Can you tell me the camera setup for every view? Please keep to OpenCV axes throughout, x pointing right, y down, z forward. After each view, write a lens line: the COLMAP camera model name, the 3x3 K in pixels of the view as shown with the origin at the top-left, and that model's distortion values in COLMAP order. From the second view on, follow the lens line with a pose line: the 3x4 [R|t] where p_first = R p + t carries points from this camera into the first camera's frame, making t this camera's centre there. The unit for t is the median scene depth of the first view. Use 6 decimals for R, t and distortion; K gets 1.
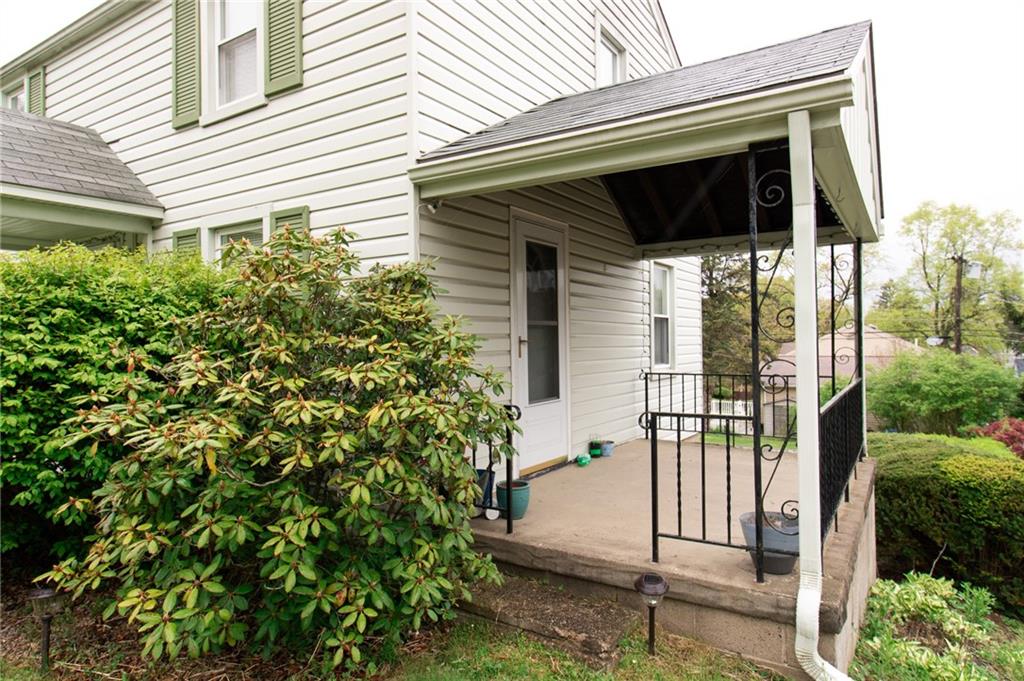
lens RADIAL K [[625.2, 0, 496.2], [0, 625.2, 308.3], [0, 0, 1]] dist [0.004936, 0.001789]
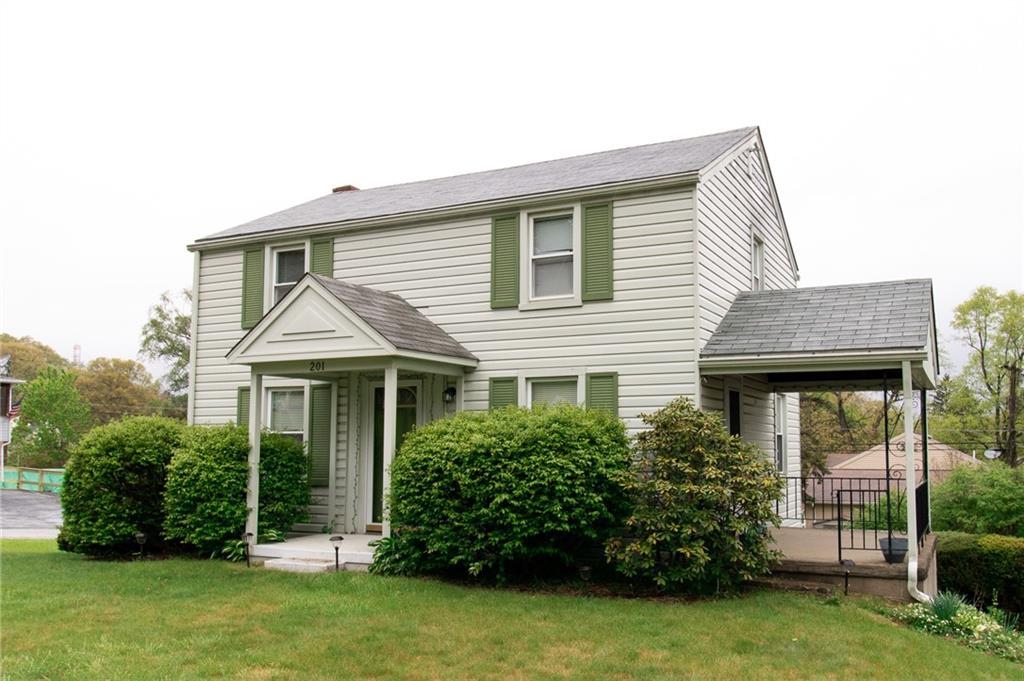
lens RADIAL K [[897.2, 0, 512.0], [0, 897.2, 340.5], [0, 0, 1]] dist [-0.004445, 0.002580]
pose [[0.993747, 0.023708, 0.109106, -0.562365], [-0.016510, 0.997656, -0.066414, -0.055459], [-0.110425, 0.064198, 0.991809, -0.905092]]
